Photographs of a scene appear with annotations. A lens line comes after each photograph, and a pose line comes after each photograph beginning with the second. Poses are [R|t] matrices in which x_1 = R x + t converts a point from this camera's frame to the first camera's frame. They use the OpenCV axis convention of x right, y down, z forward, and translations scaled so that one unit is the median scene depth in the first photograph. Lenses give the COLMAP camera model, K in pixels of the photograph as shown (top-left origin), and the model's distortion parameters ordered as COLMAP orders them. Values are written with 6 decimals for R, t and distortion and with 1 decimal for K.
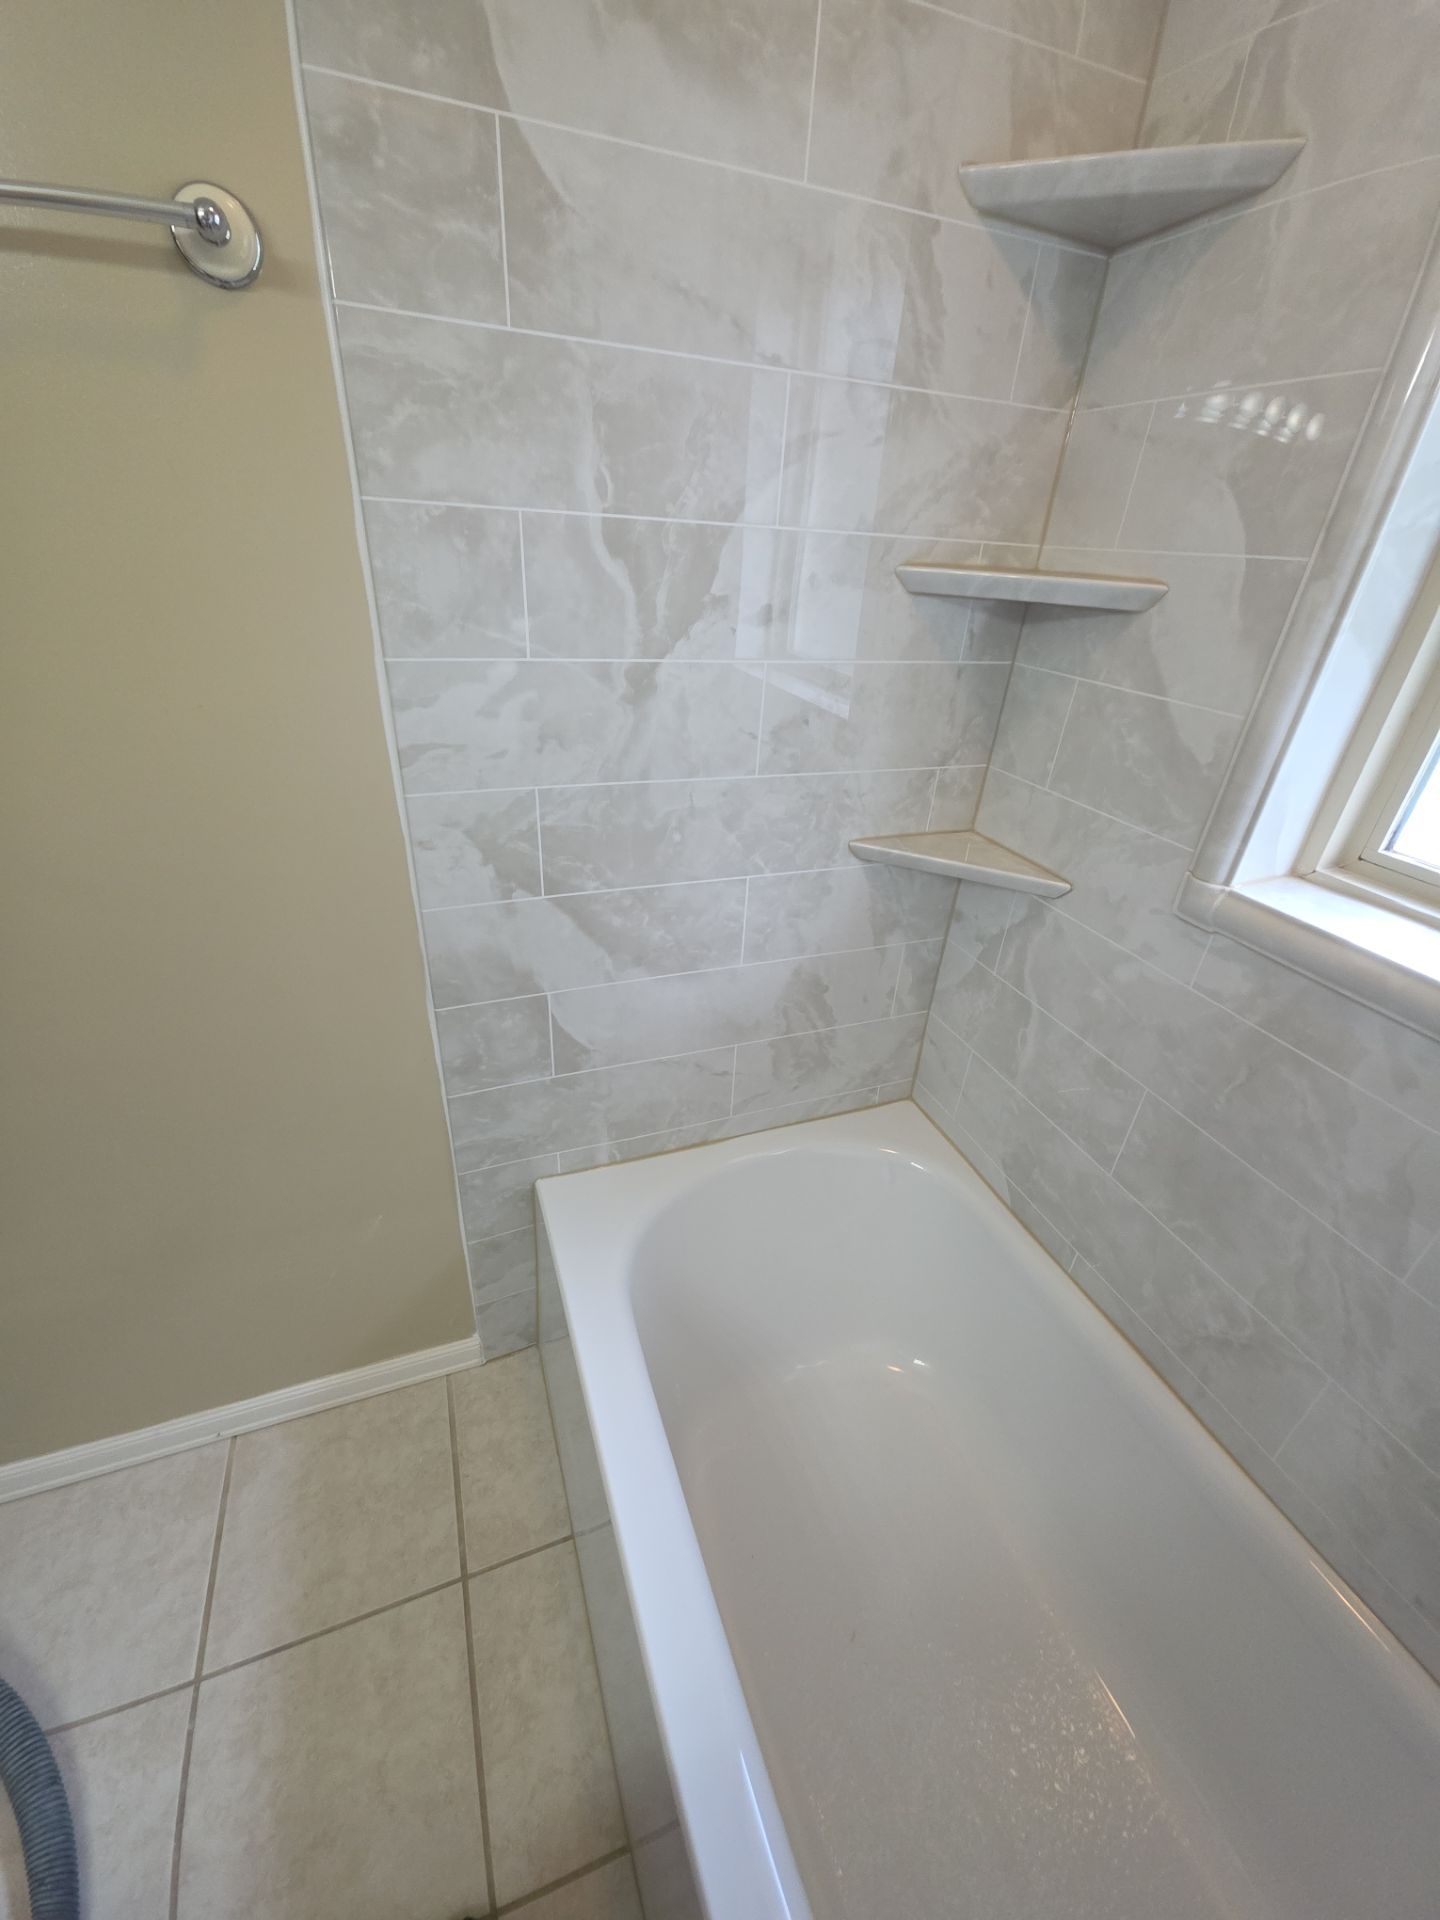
lens RADIAL K [[760.5, 0, 720.1], [0, 760.5, 949.9], [0, 0, 1]] dist [0.013406, -0.008325]
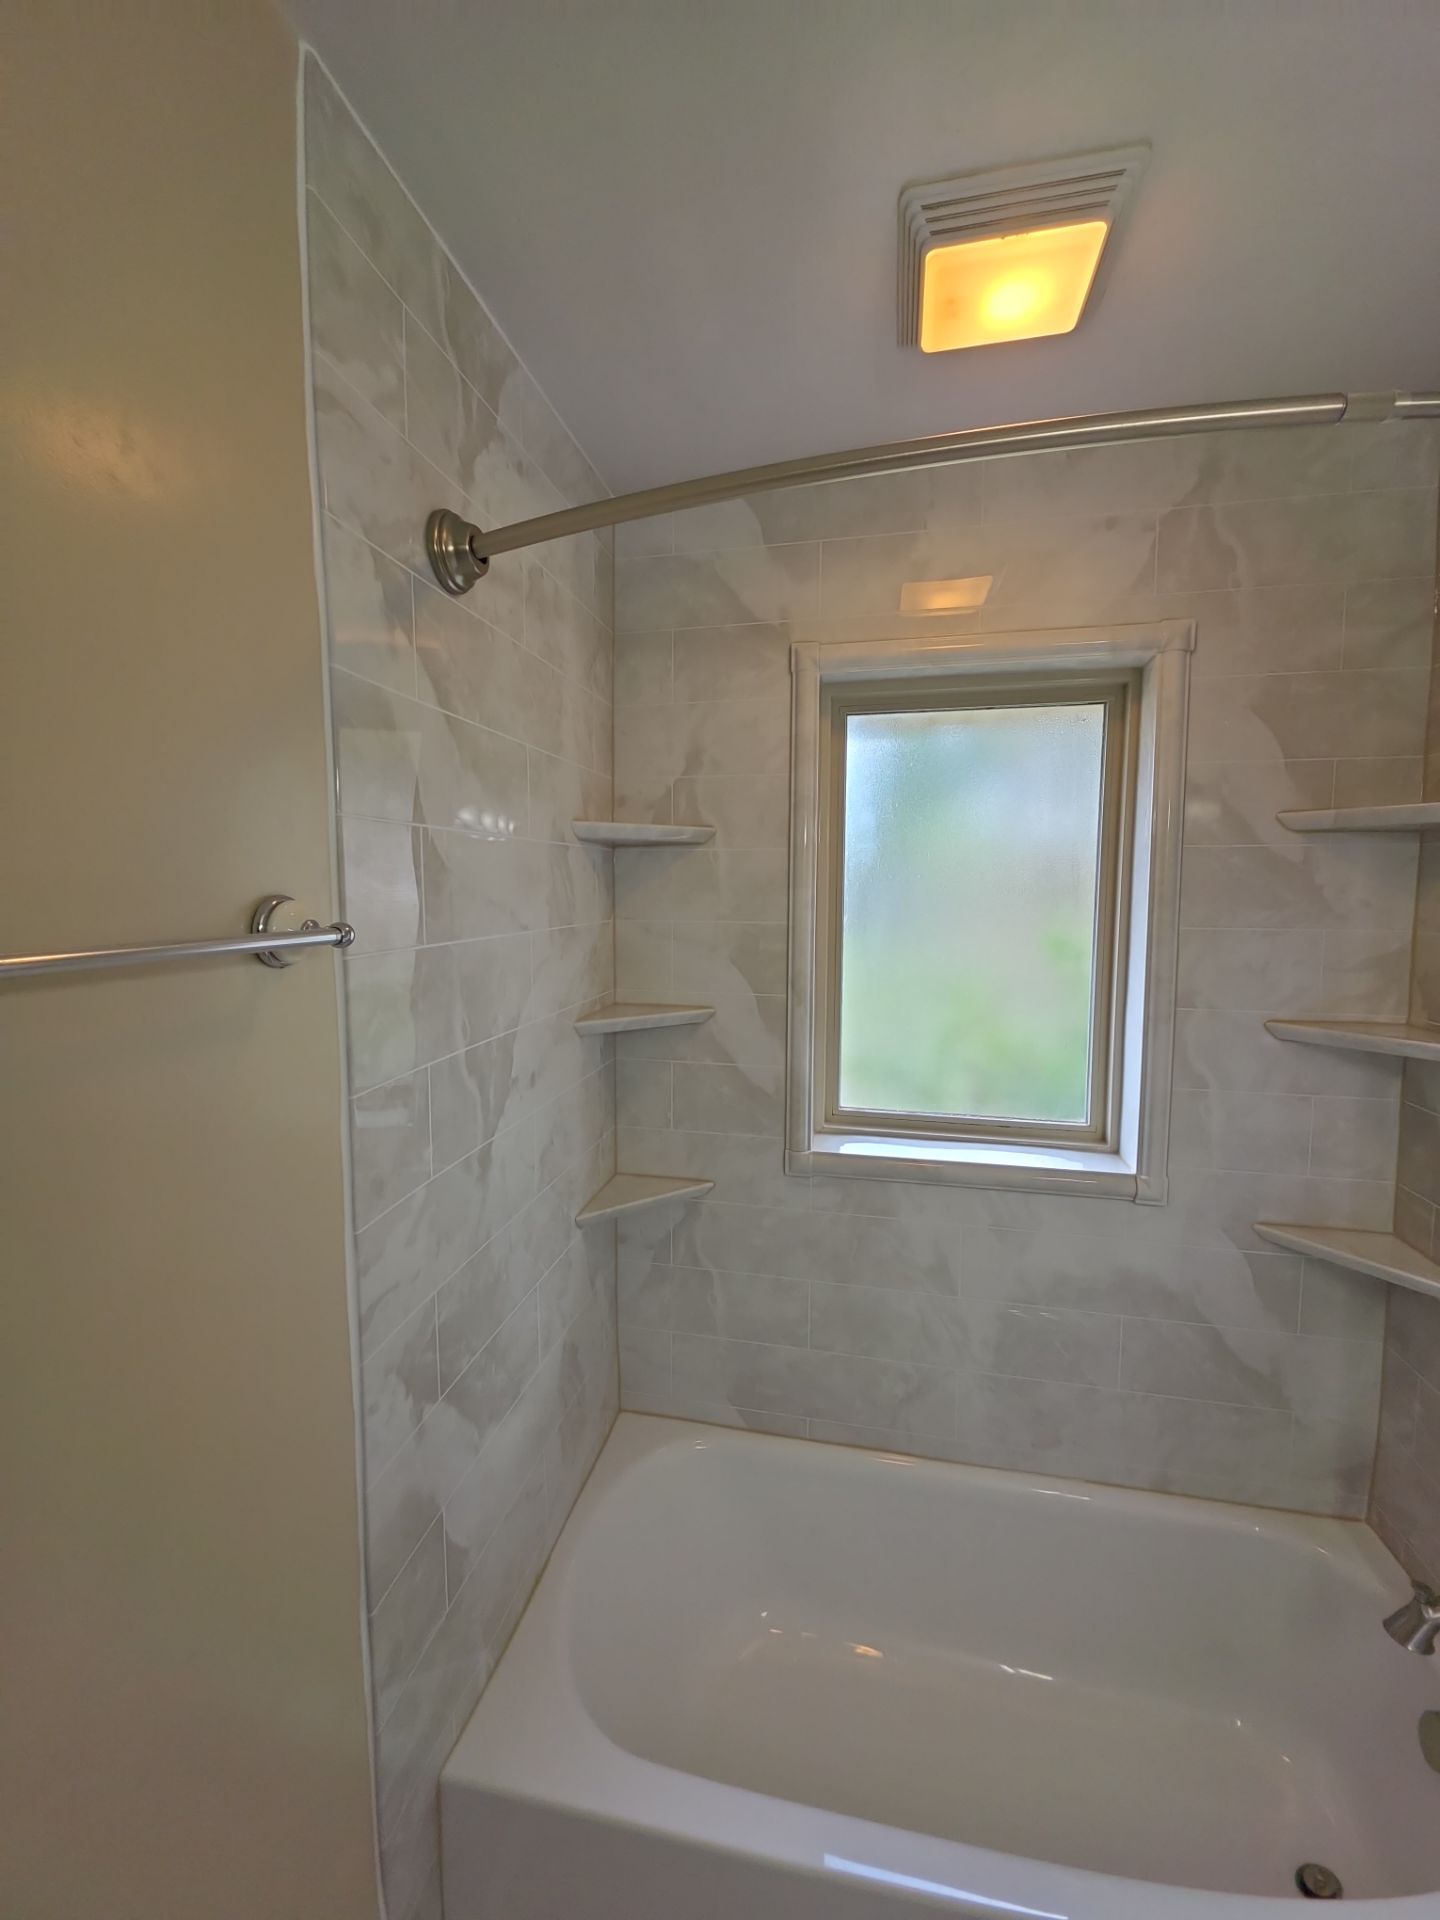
lens RADIAL K [[760.5, 0, 715.6], [0, 760.5, 949.6], [0, 0, 1]] dist [0.013406, -0.008325]
pose [[0.539340, -0.129019, 0.832146, -0.821620], [0.426065, 0.894182, -0.137508, -0.315592], [-0.726348, 0.428711, 0.537238, -0.040657]]
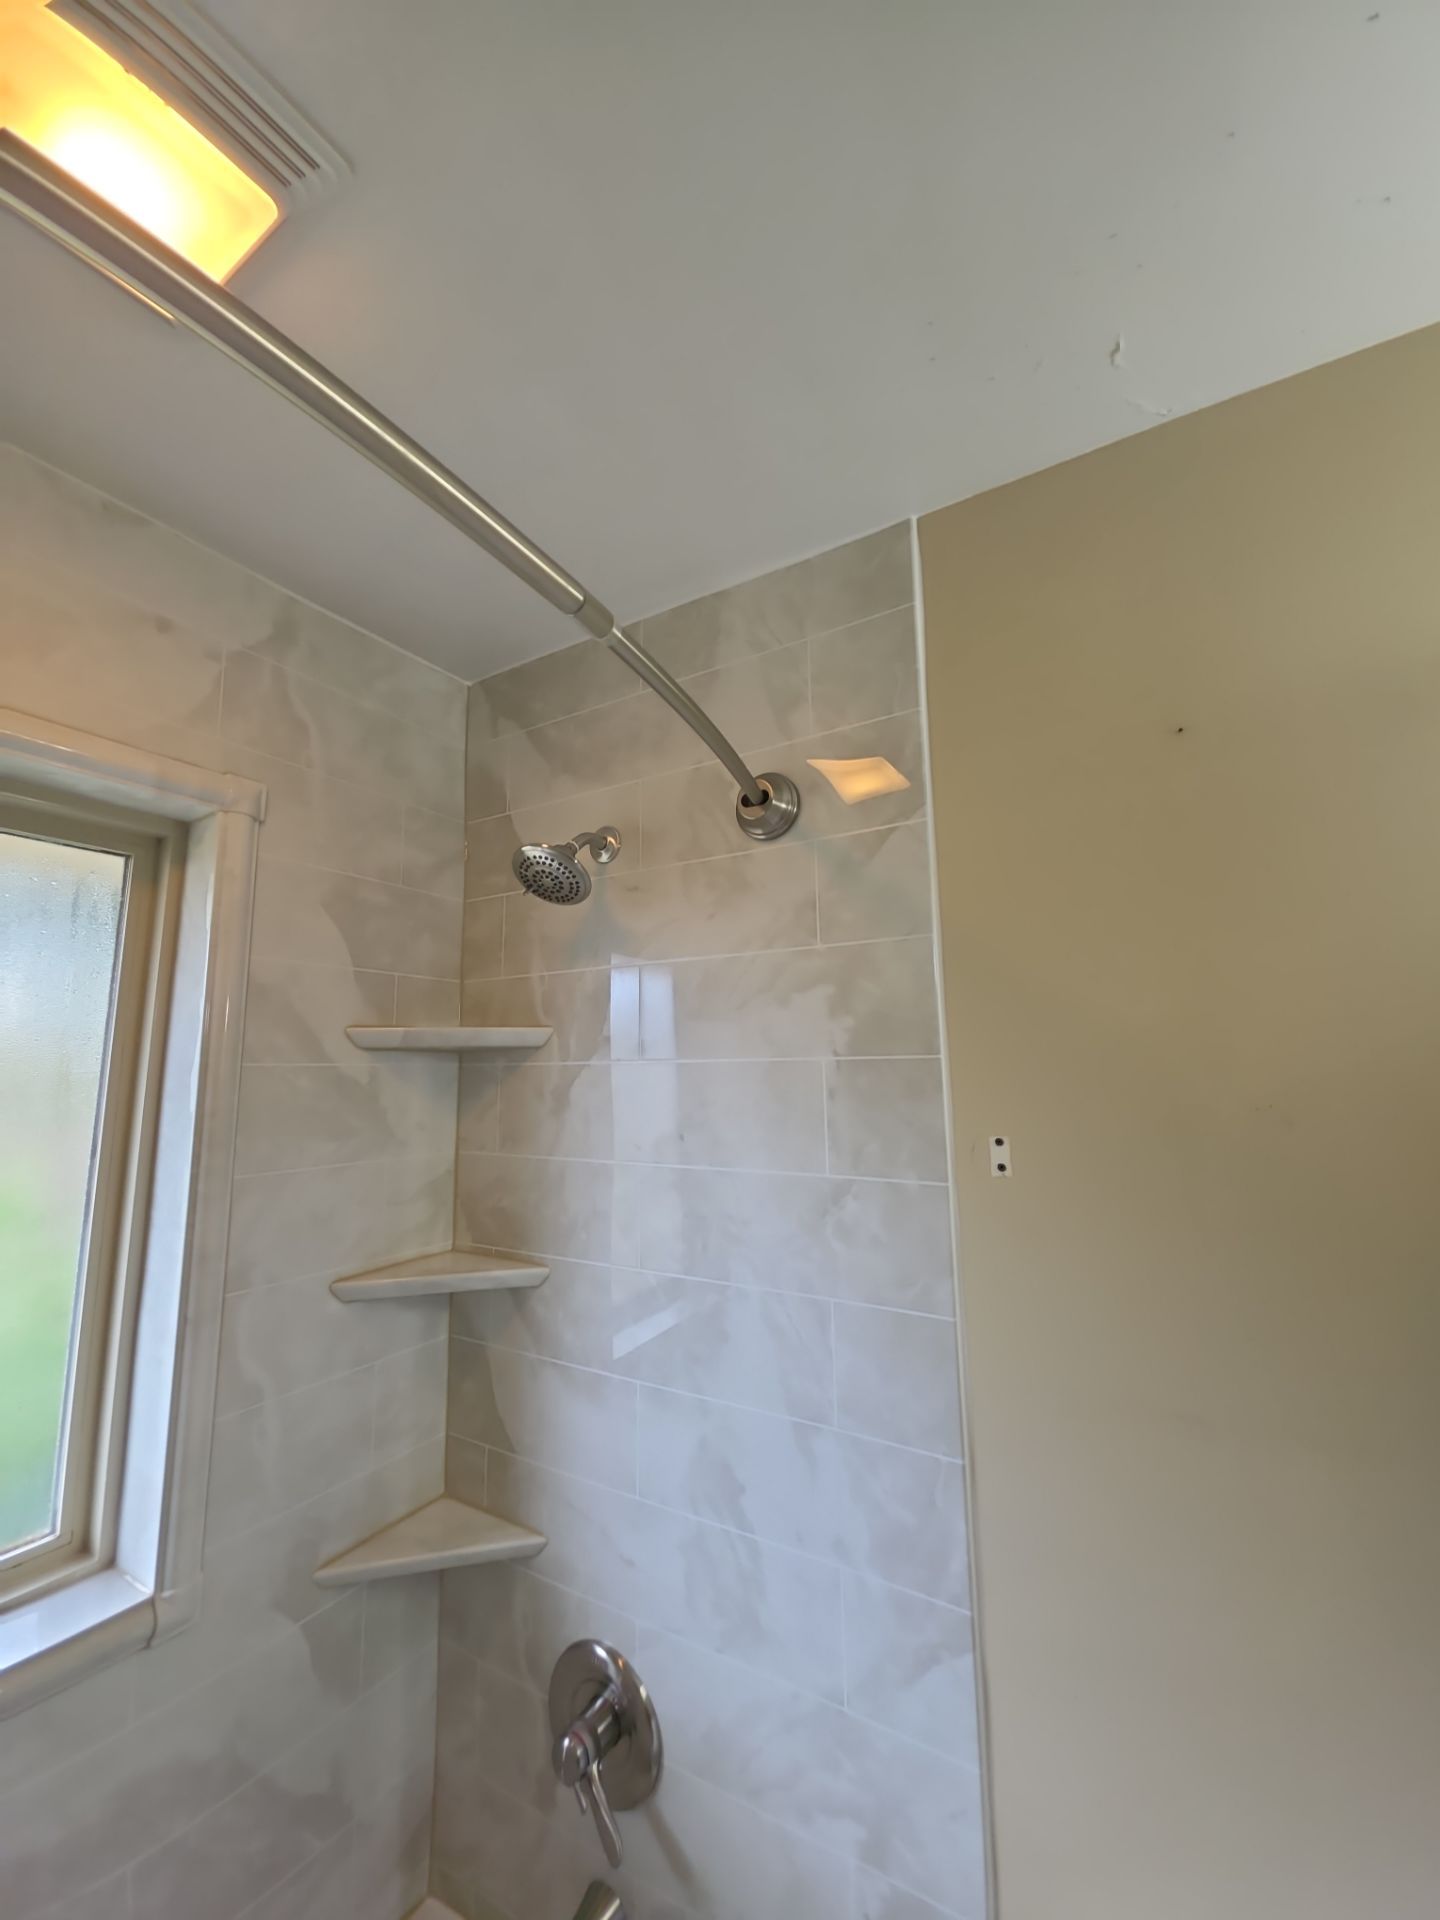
lens RADIAL K [[760.5, 0, 713.7], [0, 760.5, 948.3], [0, 0, 1]] dist [0.013406, -0.008325]
pose [[-0.613974, 0.073858, 0.785863, -0.398707], [0.352914, 0.916242, 0.189610, -0.431352], [-0.706037, 0.393758, -0.588614, 0.108209]]
